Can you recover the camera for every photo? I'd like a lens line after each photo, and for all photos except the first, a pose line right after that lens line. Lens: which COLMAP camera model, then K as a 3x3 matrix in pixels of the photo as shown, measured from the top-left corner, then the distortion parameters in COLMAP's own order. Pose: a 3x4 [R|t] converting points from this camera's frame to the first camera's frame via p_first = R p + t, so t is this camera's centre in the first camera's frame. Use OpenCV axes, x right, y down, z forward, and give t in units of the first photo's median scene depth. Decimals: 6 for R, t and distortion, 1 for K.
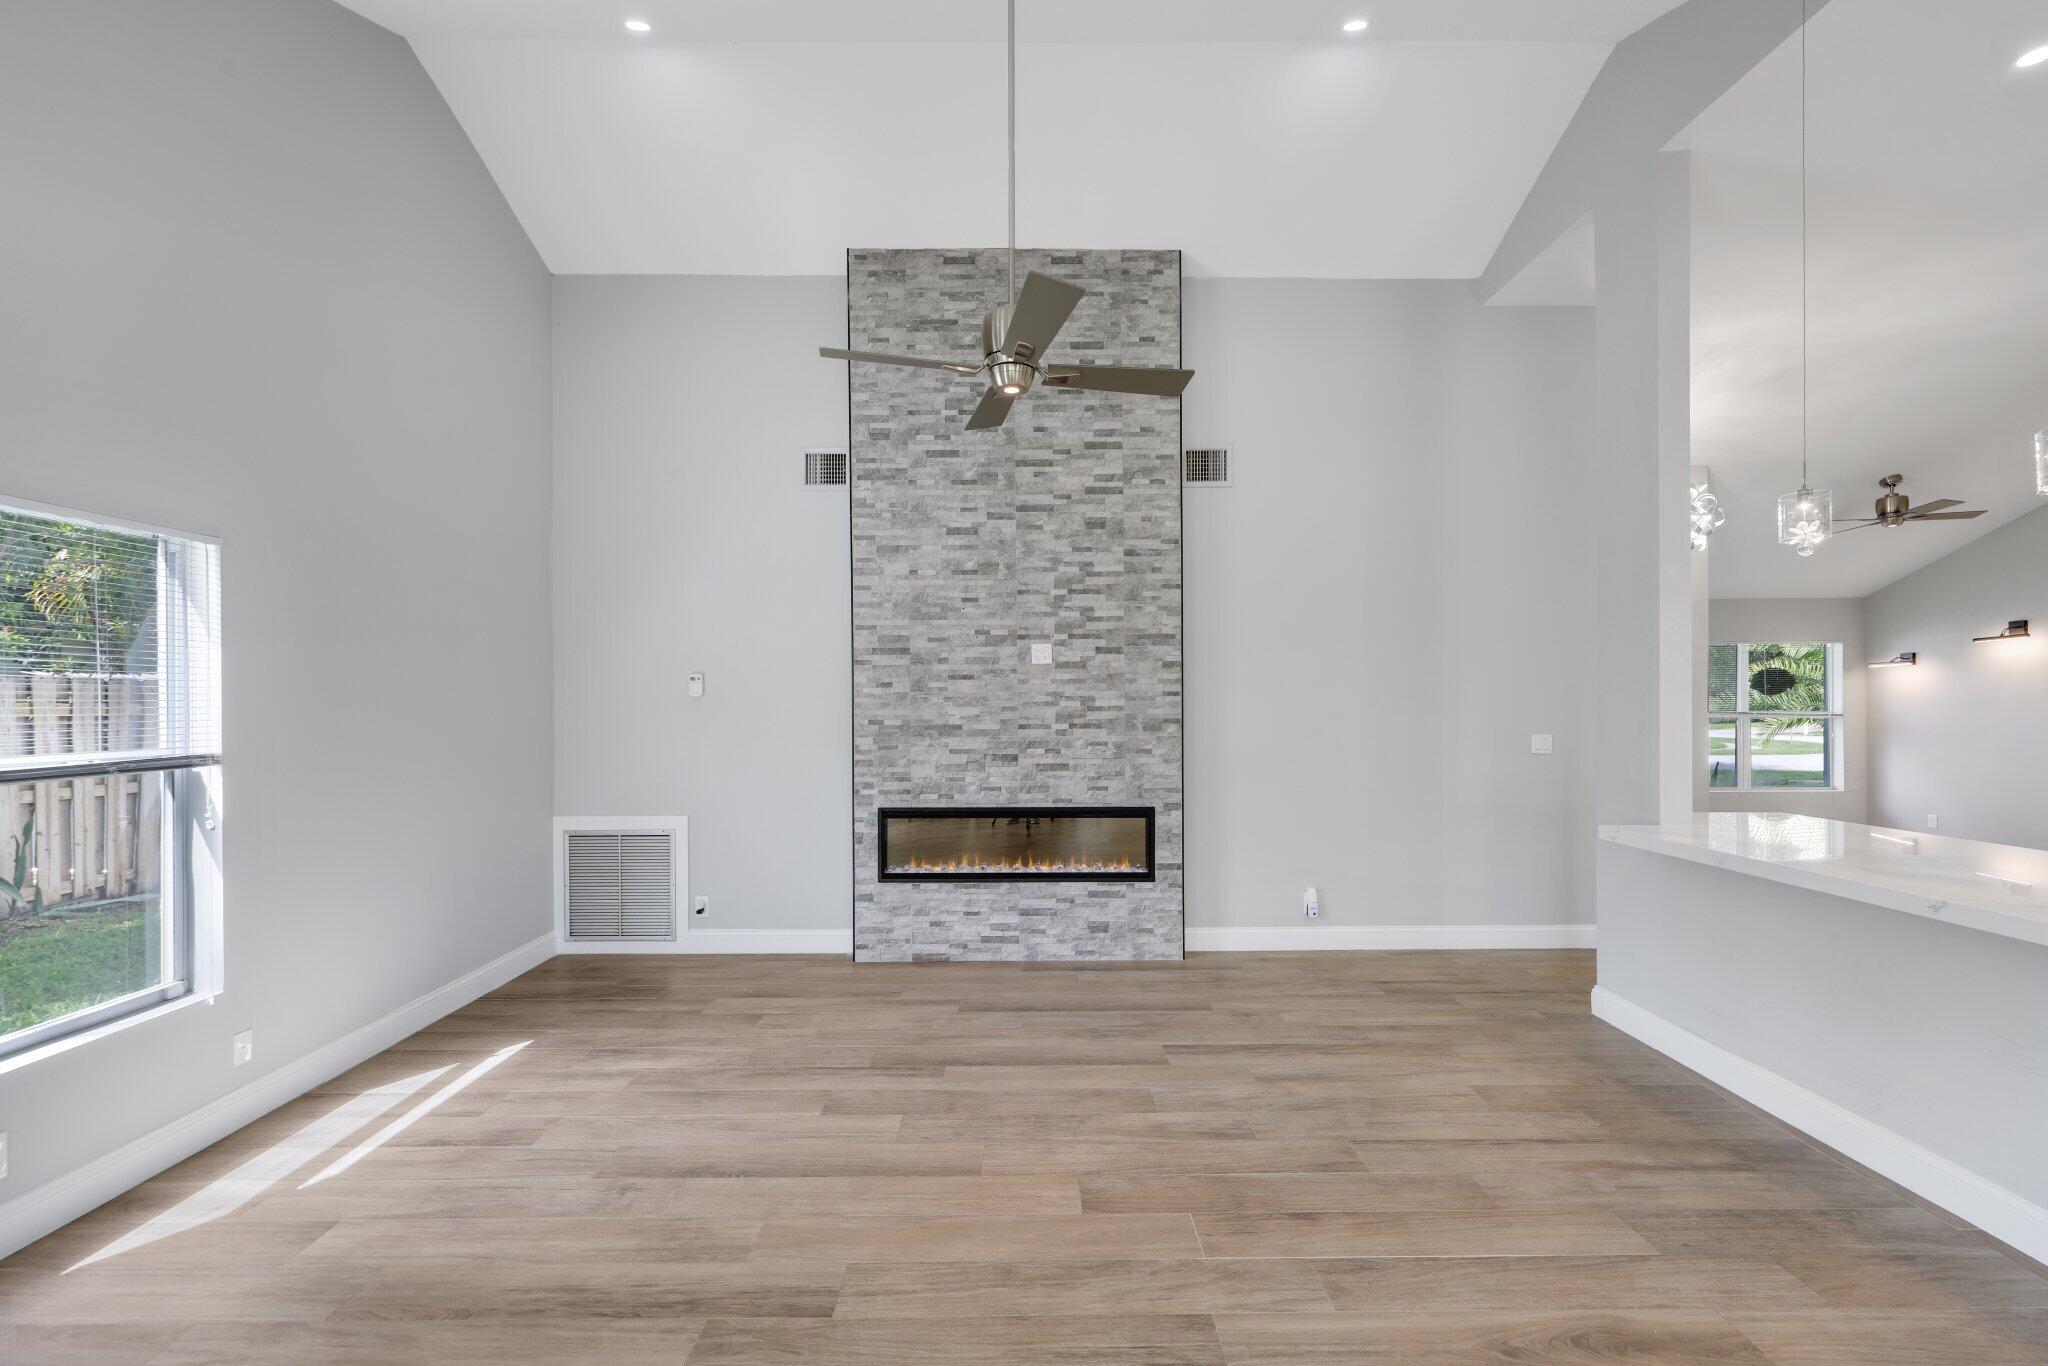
lens RADIAL K [[868.1, 0, 1031.8], [0, 868.1, 698.4], [0, 0, 1]] dist [0.011280, 0.000067]
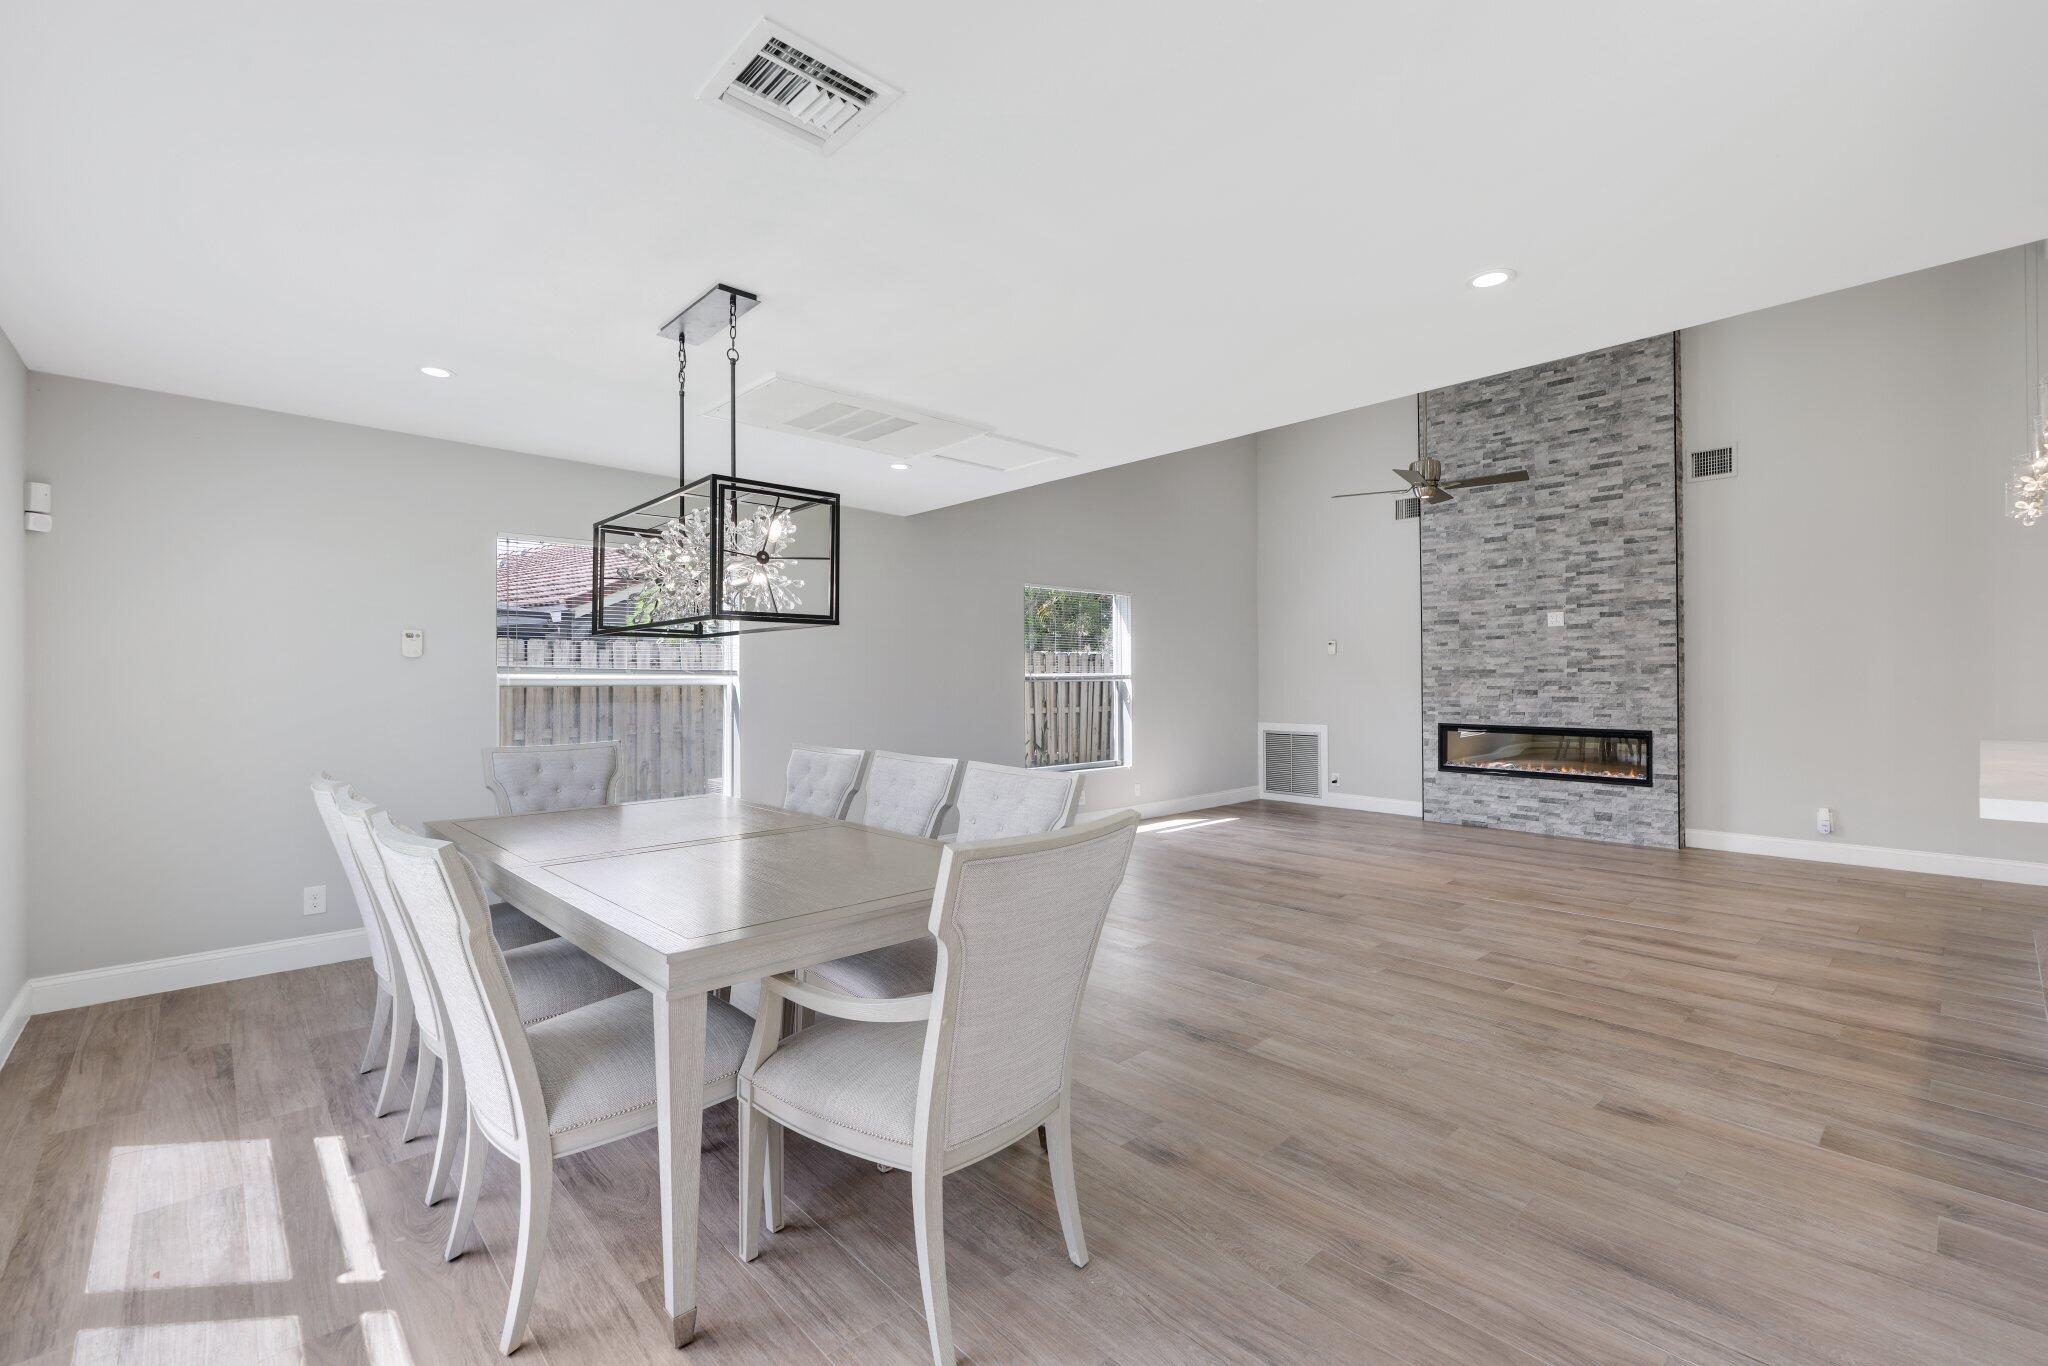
lens RADIAL K [[901.0, 0, 1024.0], [0, 901.0, 683.0], [0, 0, 1]] dist [-0.003765, -0.000651]
pose [[0.681549, 0.003948, -0.731761, 0.495580], [0.004148, 0.999949, 0.009258, 0.035680], [0.731760, -0.009345, 0.681498, -0.640446]]
